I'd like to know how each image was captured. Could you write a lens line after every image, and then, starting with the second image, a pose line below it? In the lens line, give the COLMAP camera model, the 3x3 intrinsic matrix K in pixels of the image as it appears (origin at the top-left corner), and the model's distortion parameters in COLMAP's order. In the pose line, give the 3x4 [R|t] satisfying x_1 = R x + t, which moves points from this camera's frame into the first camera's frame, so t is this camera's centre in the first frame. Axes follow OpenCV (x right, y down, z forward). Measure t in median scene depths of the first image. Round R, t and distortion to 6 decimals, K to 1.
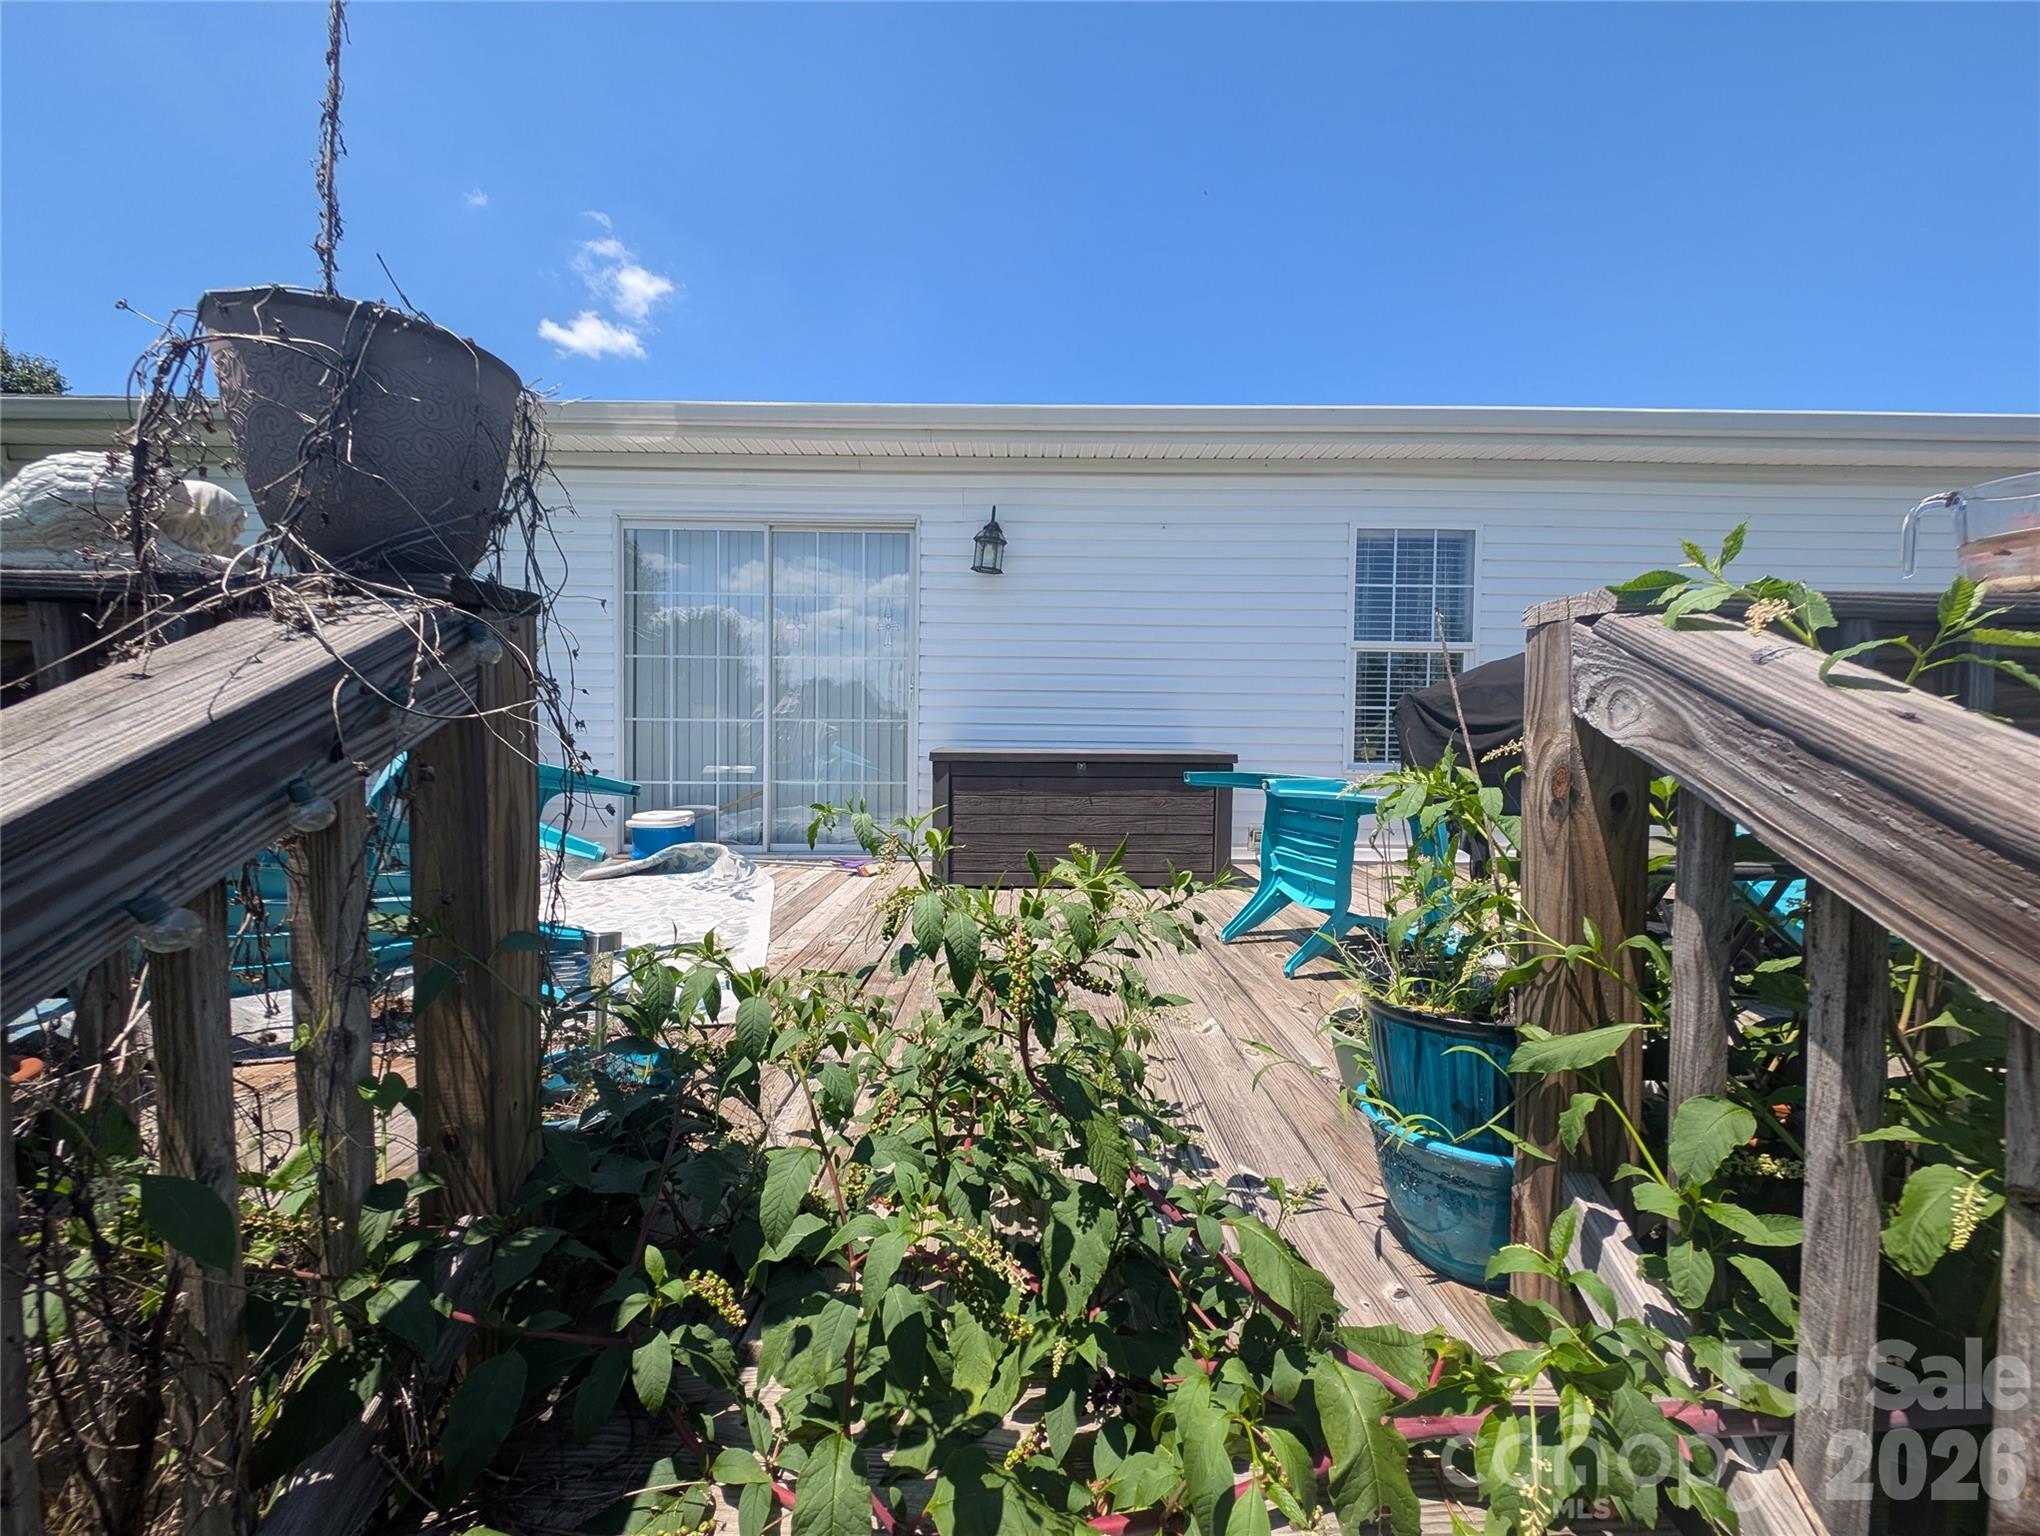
lens RADIAL K [[758.3, 0, 1020.0], [0, 758.3, 768.0], [0, 0, 1]] dist [0.012133, -0.008845]
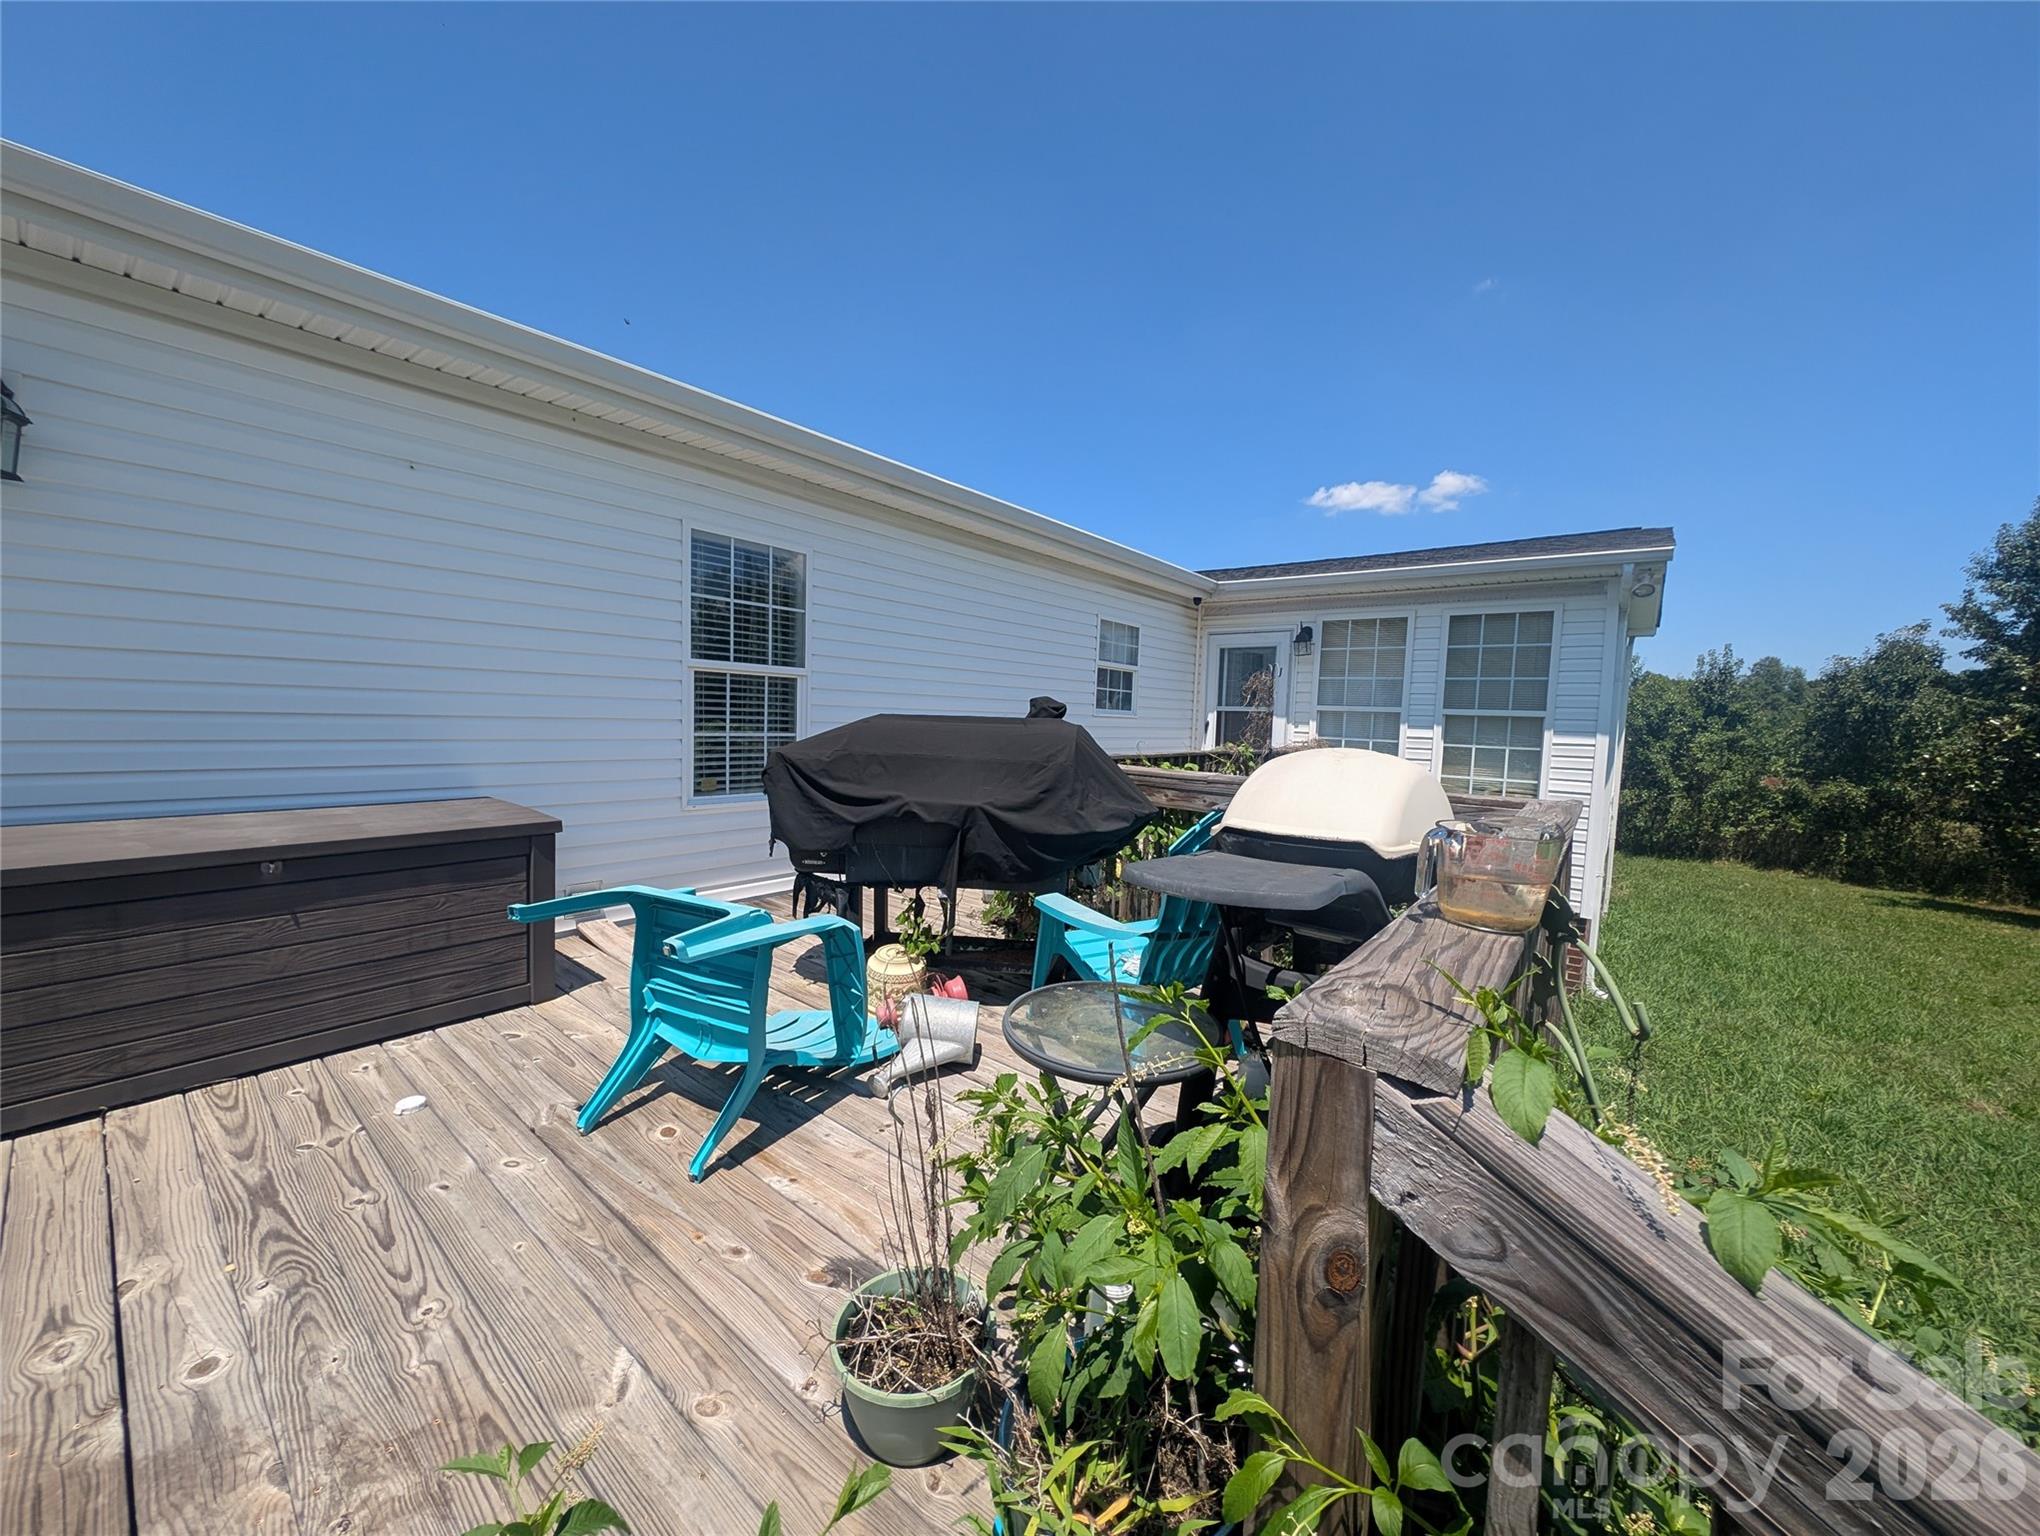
lens RADIAL K [[758.3, 0, 1020.0], [0, 758.3, 768.0], [0, 0, 1]] dist [0.012133, -0.008845]
pose [[0.625362, -0.047576, 0.778883, -0.018357], [-0.005594, 0.997841, 0.065442, -0.189165], [-0.780315, -0.045282, 0.623745, 0.289647]]
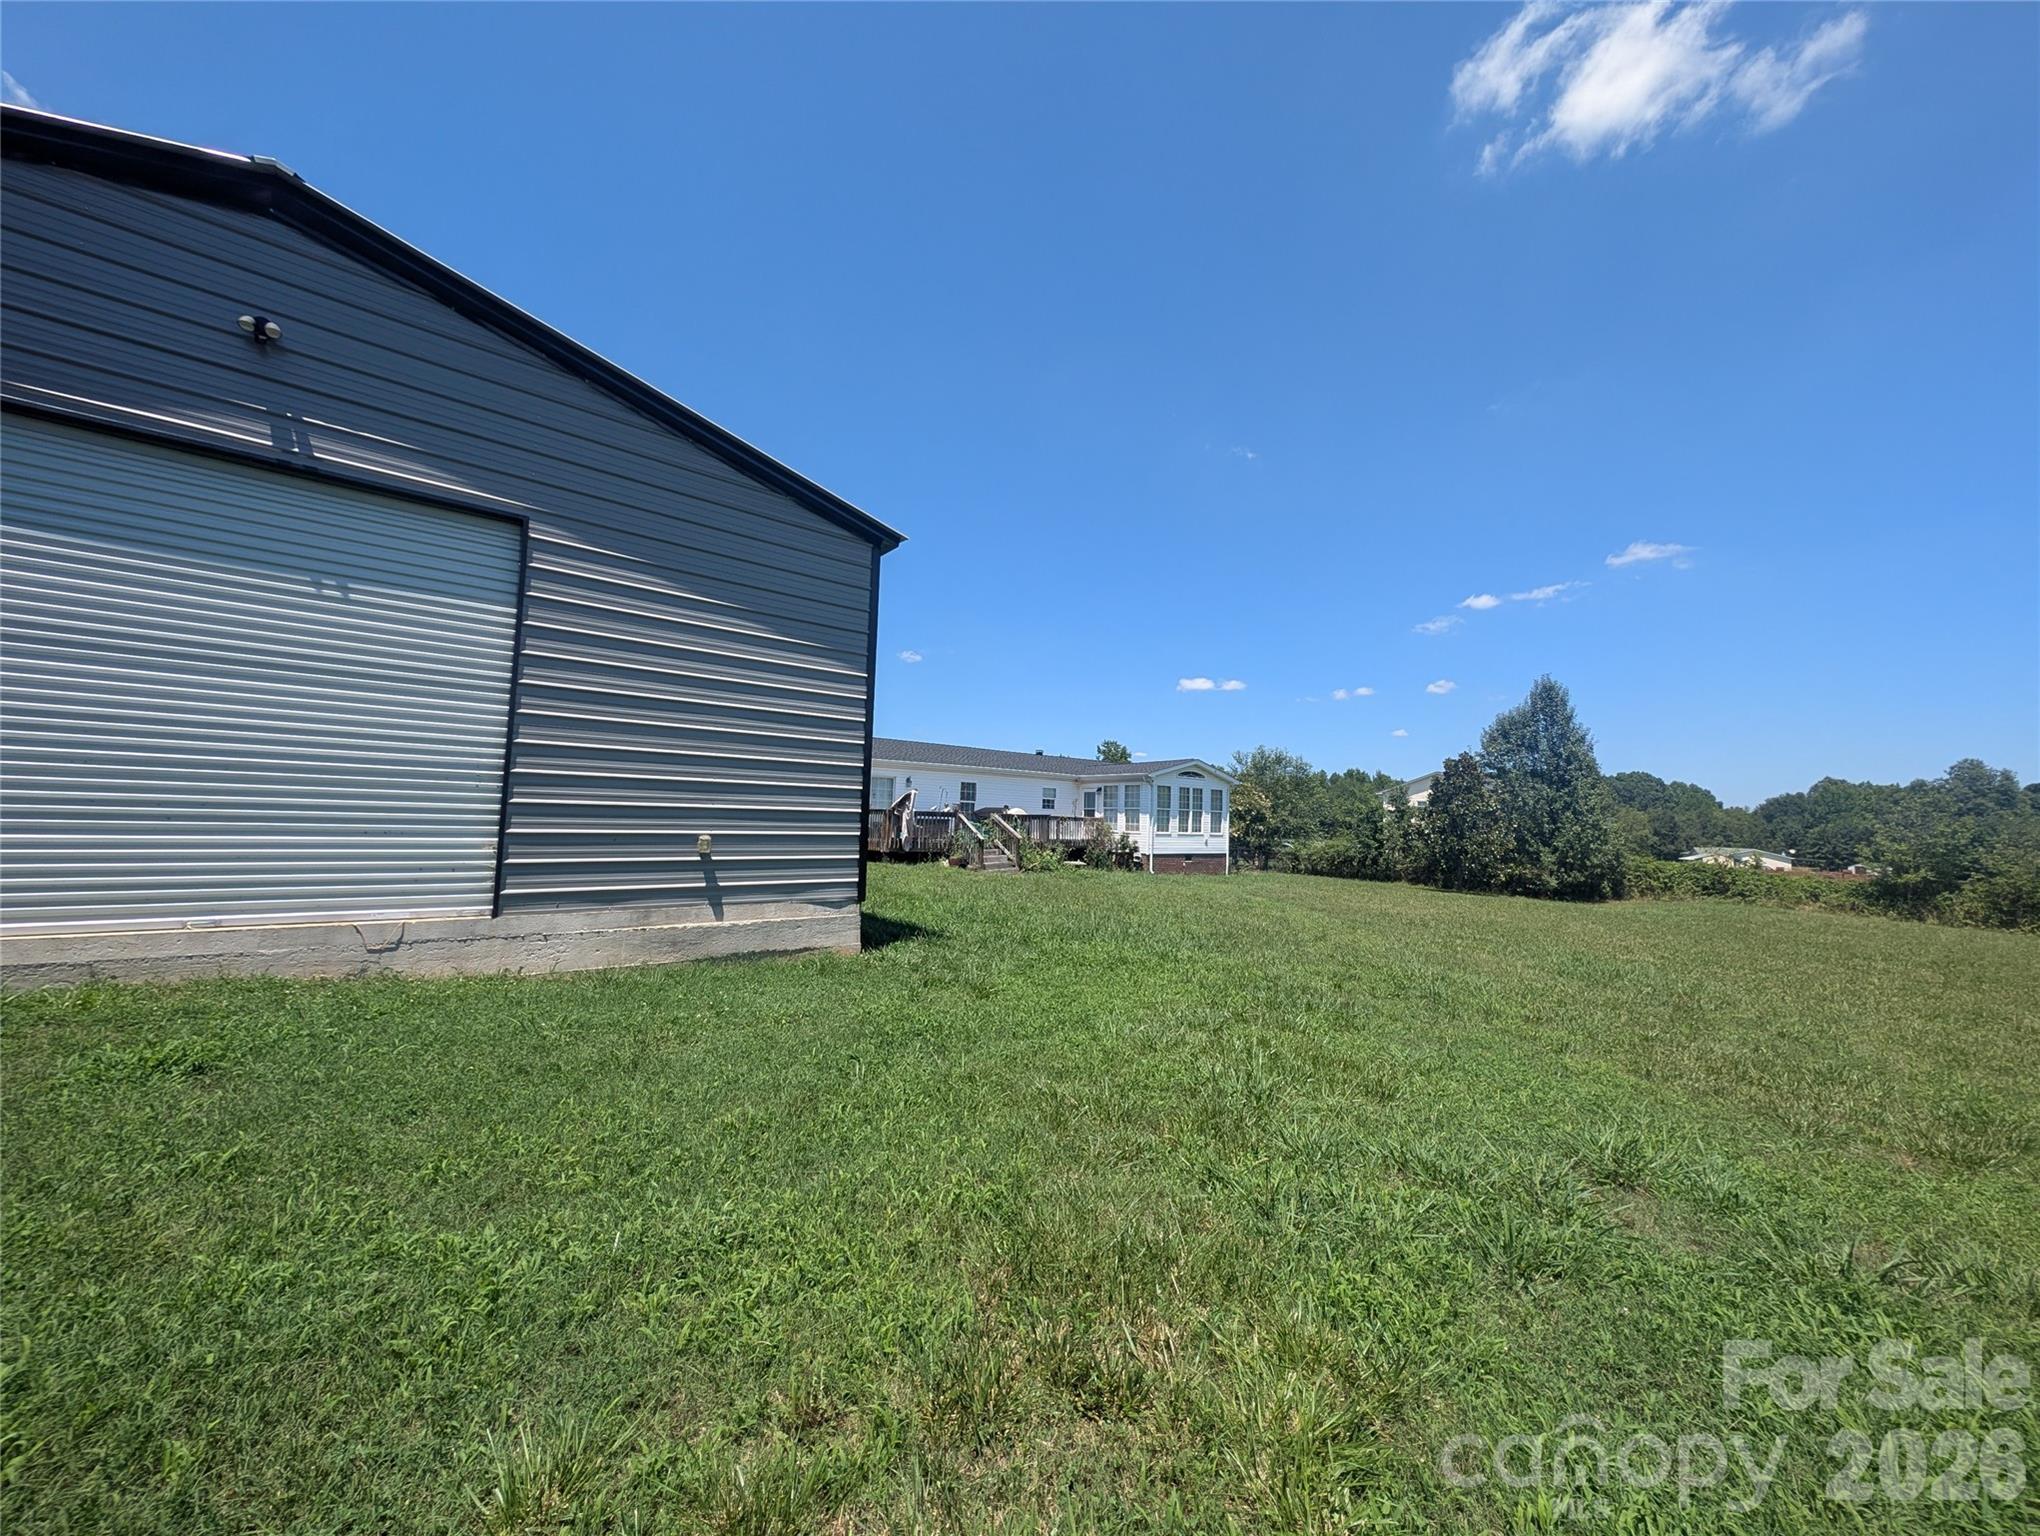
lens RADIAL K [[758.3, 0, 1020.0], [0, 758.3, 768.0], [0, 0, 1]] dist [0.012133, -0.008845]
pose [[0.777041, 0.054618, 0.627076, -5.207493], [-0.000778, 0.996311, -0.085813, 0.146376], [-0.629449, 0.066192, 0.774217, -6.915877]]
